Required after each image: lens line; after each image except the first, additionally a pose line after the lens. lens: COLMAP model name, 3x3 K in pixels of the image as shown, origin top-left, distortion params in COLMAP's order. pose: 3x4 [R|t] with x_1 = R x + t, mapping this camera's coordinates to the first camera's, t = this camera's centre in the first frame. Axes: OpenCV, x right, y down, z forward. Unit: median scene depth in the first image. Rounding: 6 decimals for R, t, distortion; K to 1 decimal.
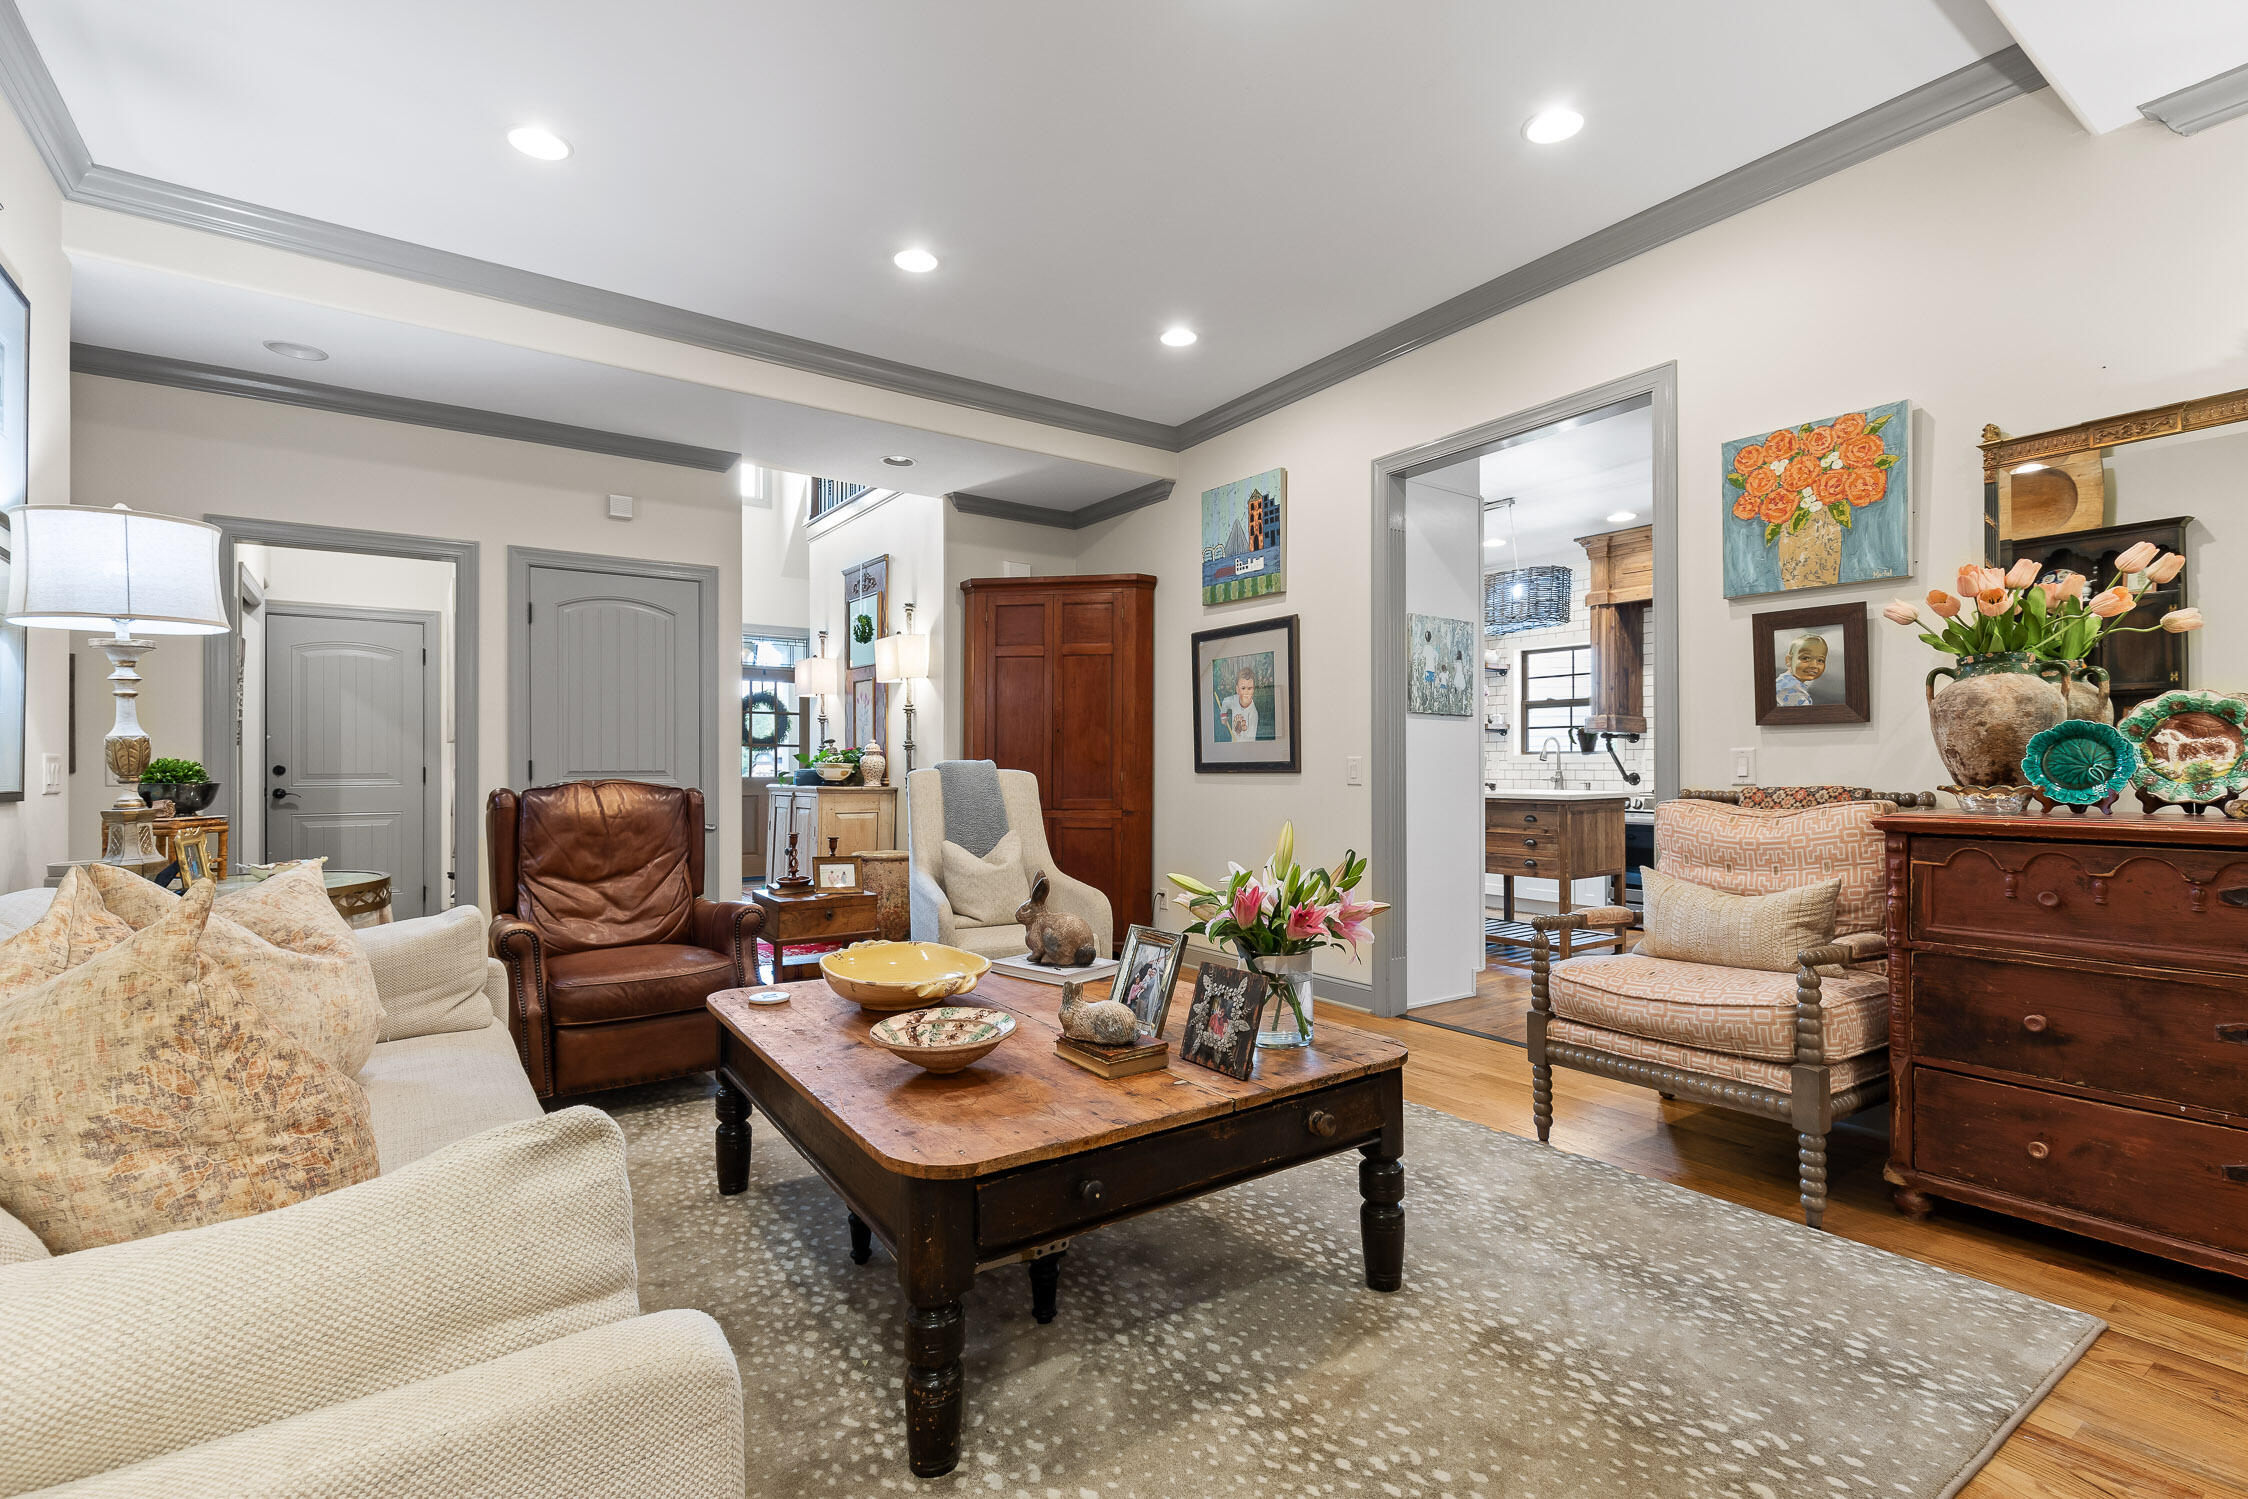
lens RADIAL K [[1038.9, 0, 1125.6], [0, 1038.9, 757.4], [0, 0, 1]] dist [0.004435, 0.000307]
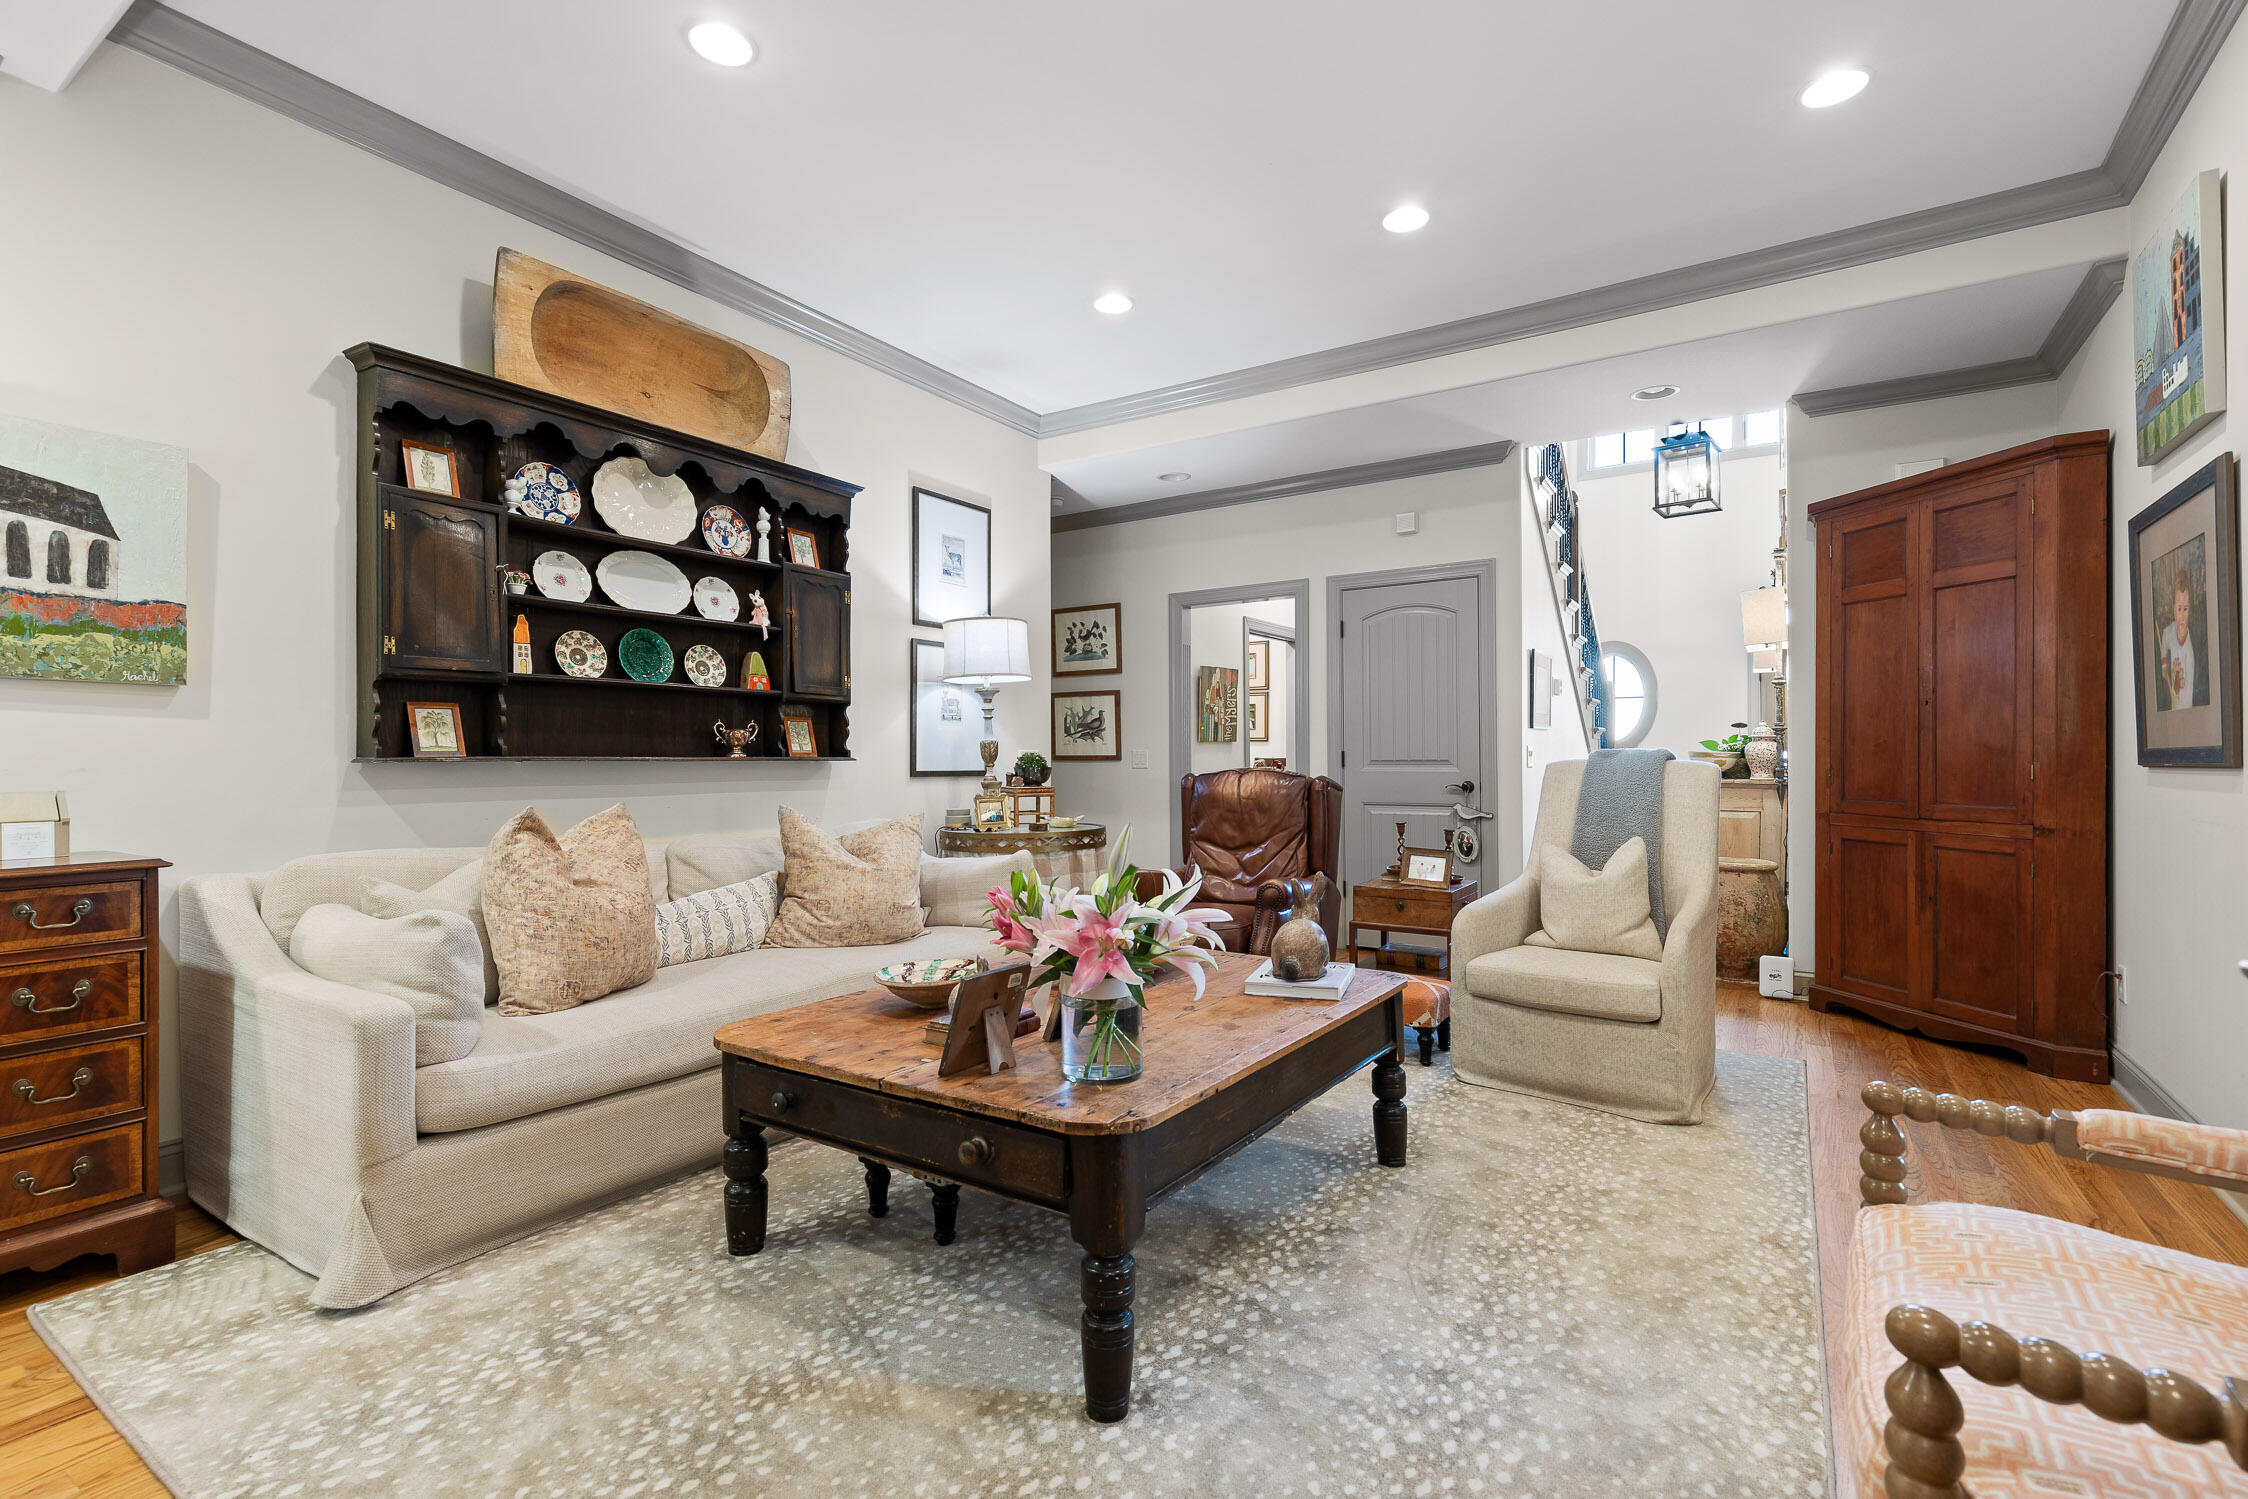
lens RADIAL K [[1021.9, 0, 1115.5], [0, 1021.9, 750.4], [0, 0, 1]] dist [0.006769, -0.000373]
pose [[0.363576, -0.005630, -0.931547, 0.561034], [0.011444, 0.999933, -0.001577, 0.000850], [0.931494, -0.010087, 0.363617, 0.413295]]
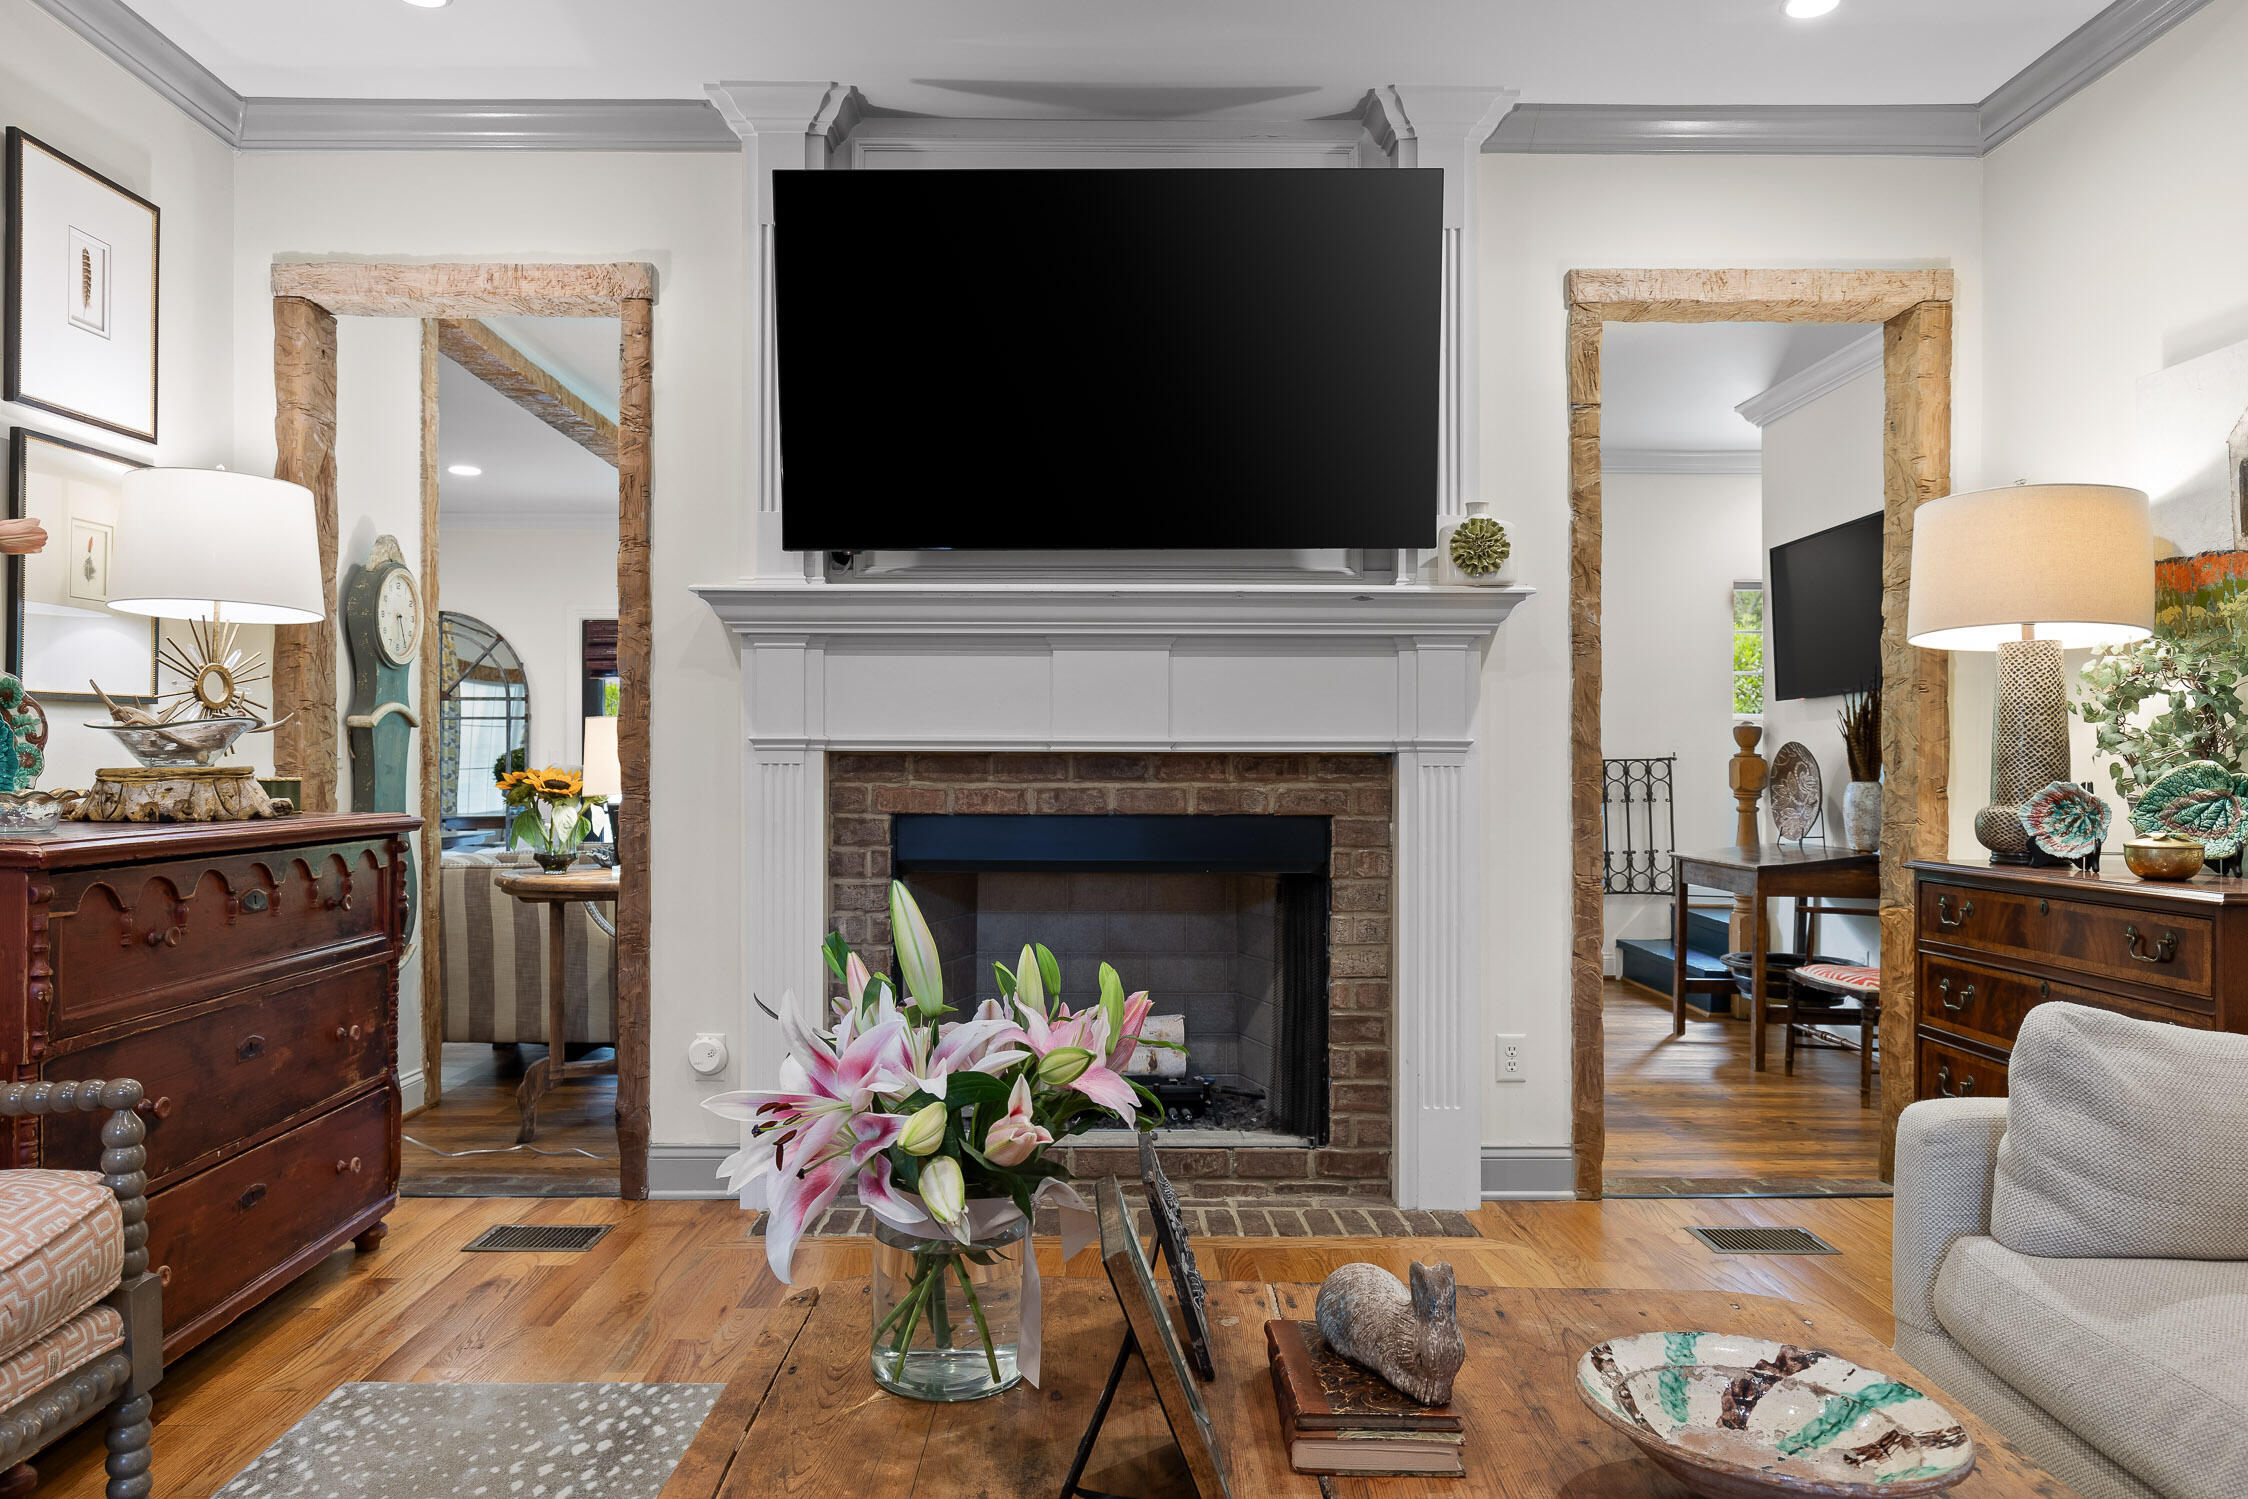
lens RADIAL K [[1402.8, 0, 1118.3], [0, 1402.8, 754.2], [0, 0, 1]] dist [0.002228, 0.000354]
pose [[-0.819082, 0.006371, 0.573641, -0.156721], [-0.004355, 0.999840, -0.017322, 0.009870], [-0.573660, -0.016687, -0.818924, 0.855929]]
